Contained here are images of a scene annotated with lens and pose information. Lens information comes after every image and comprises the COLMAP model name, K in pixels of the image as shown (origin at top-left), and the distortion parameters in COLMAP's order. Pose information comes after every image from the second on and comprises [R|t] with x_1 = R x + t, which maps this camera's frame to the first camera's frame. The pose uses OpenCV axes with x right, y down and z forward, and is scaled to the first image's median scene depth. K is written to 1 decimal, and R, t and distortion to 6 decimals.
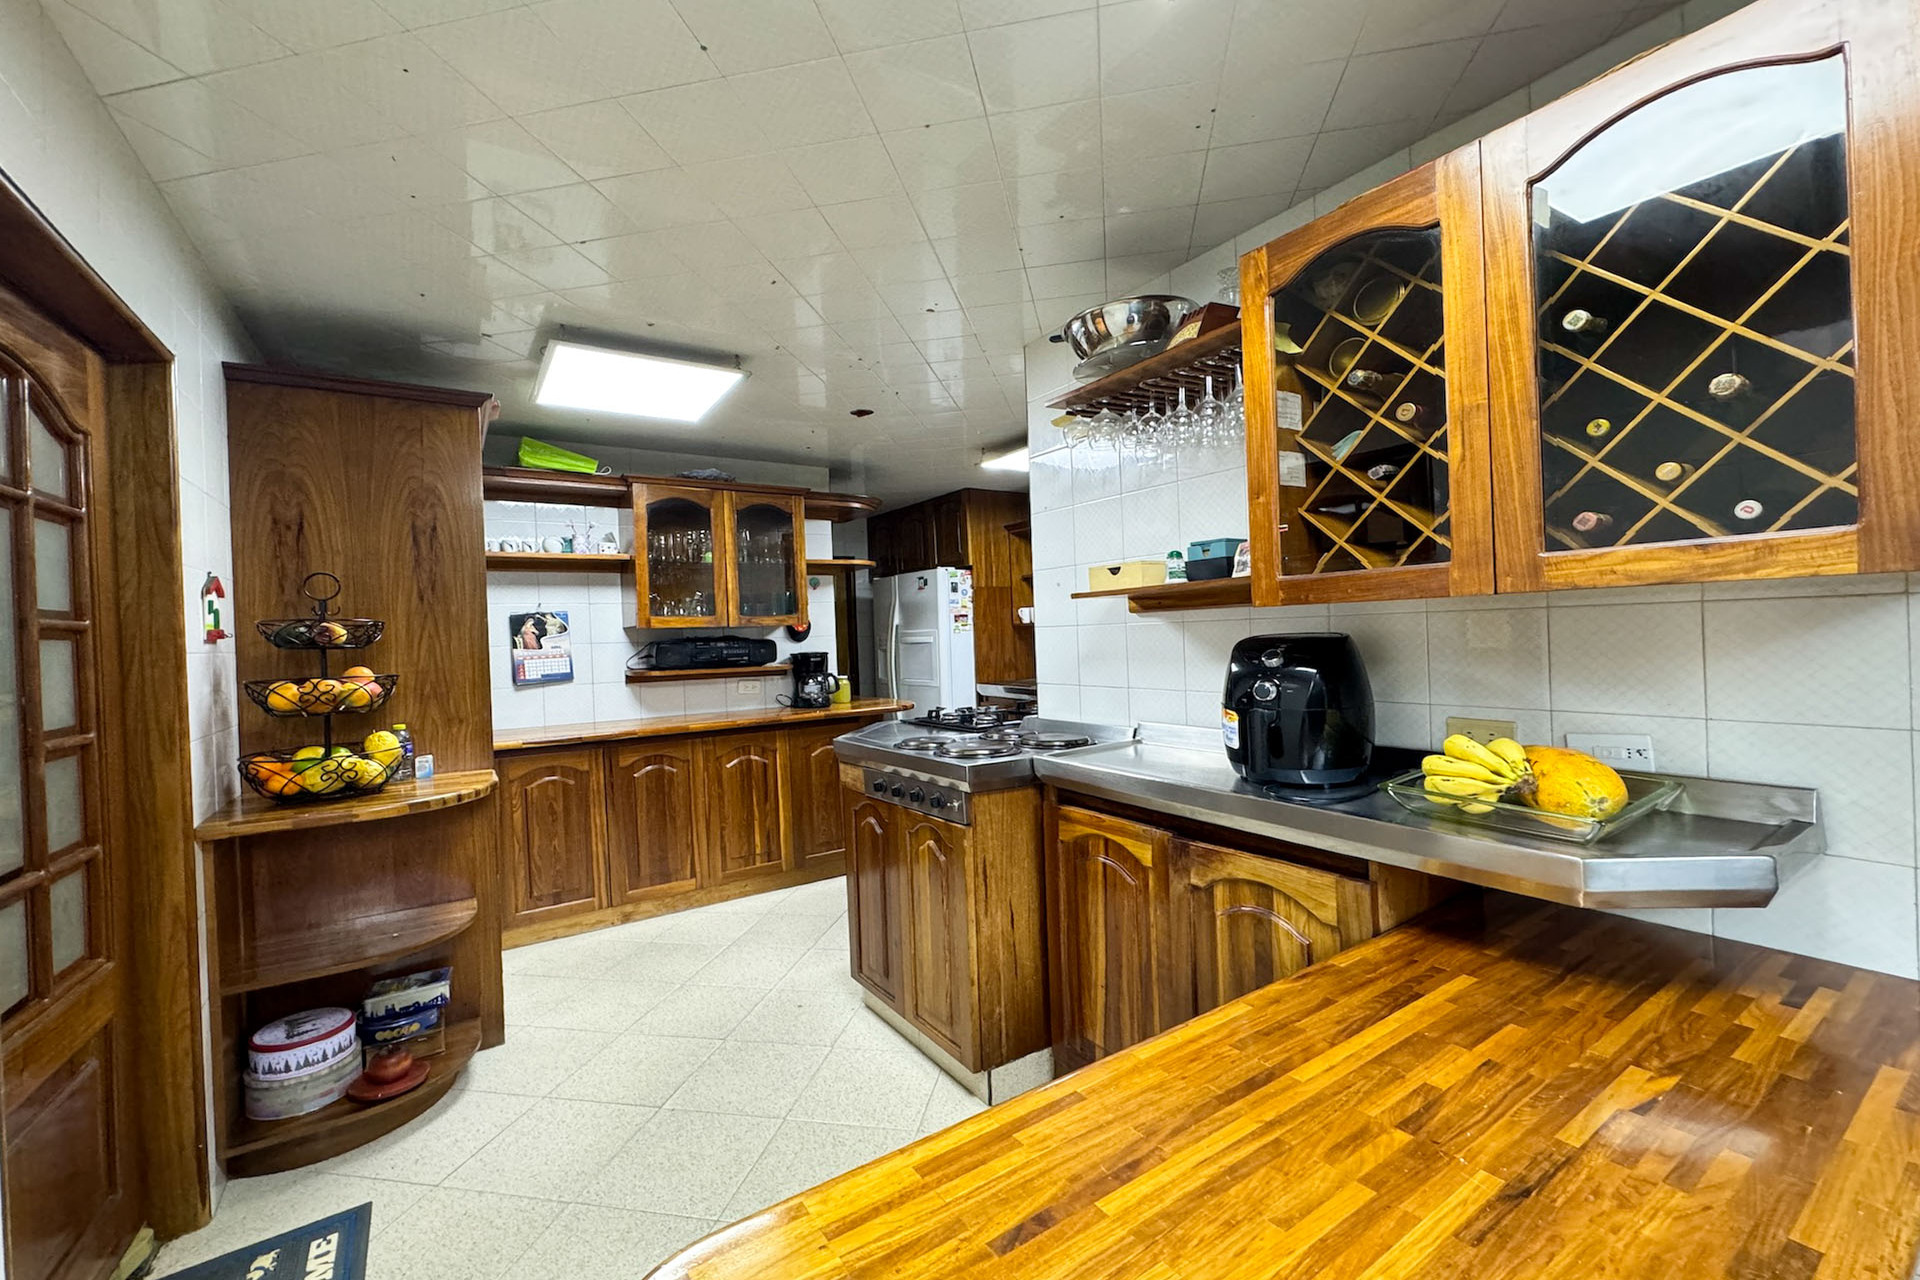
lens RADIAL K [[783.1, 0, 963.6], [0, 783.1, 644.3], [0, 0, 1]] dist [-0.000231, 0.000639]
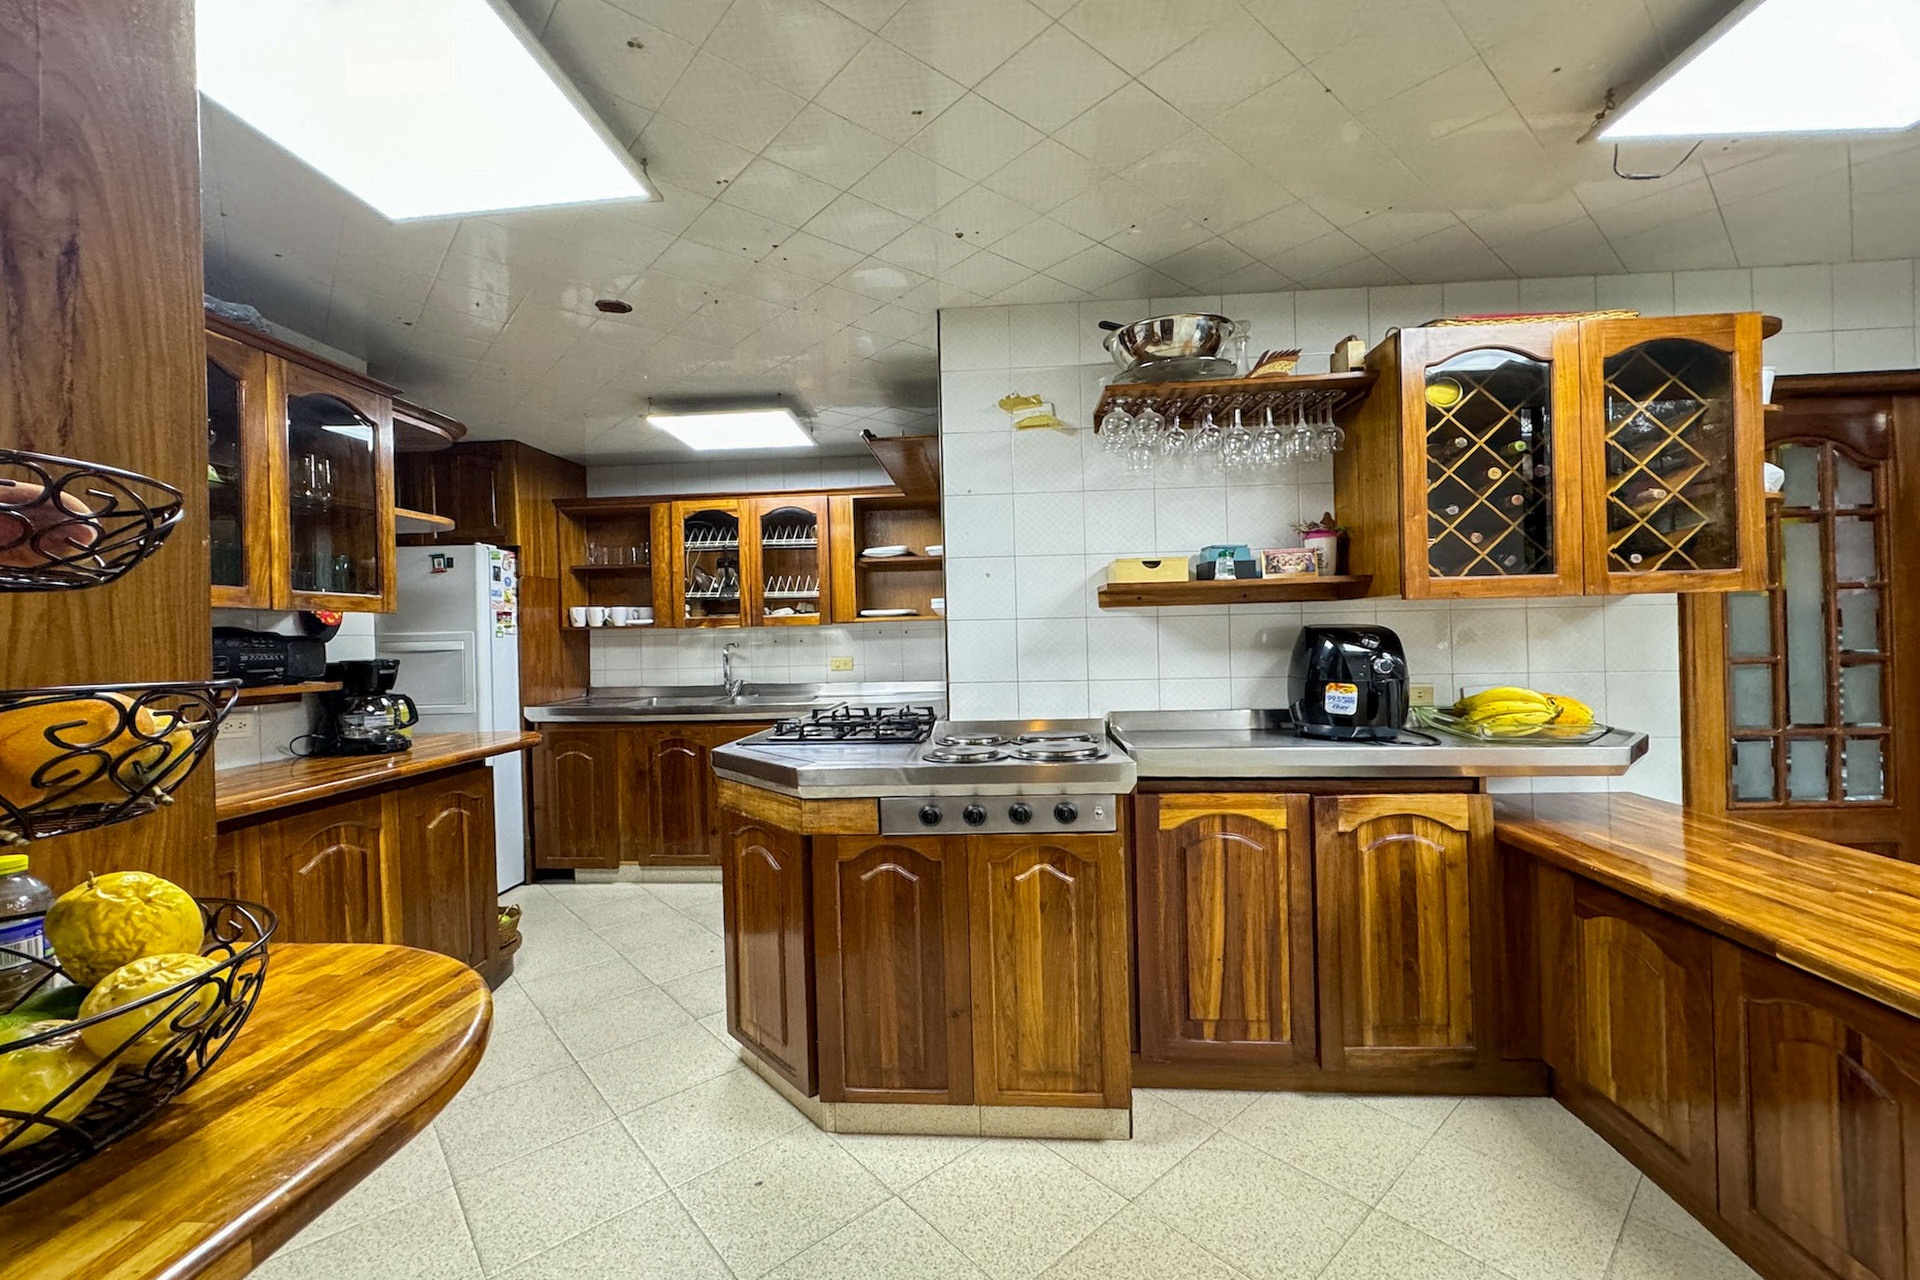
lens RADIAL K [[783.1, 0, 960.1], [0, 783.1, 637.6], [0, 0, 1]] dist [-0.000231, 0.000639]
pose [[0.615615, 0.018897, 0.787820, -0.793645], [0.011106, 0.999405, -0.032651, 0.035808], [-0.787968, 0.028850, 0.615039, 0.566989]]
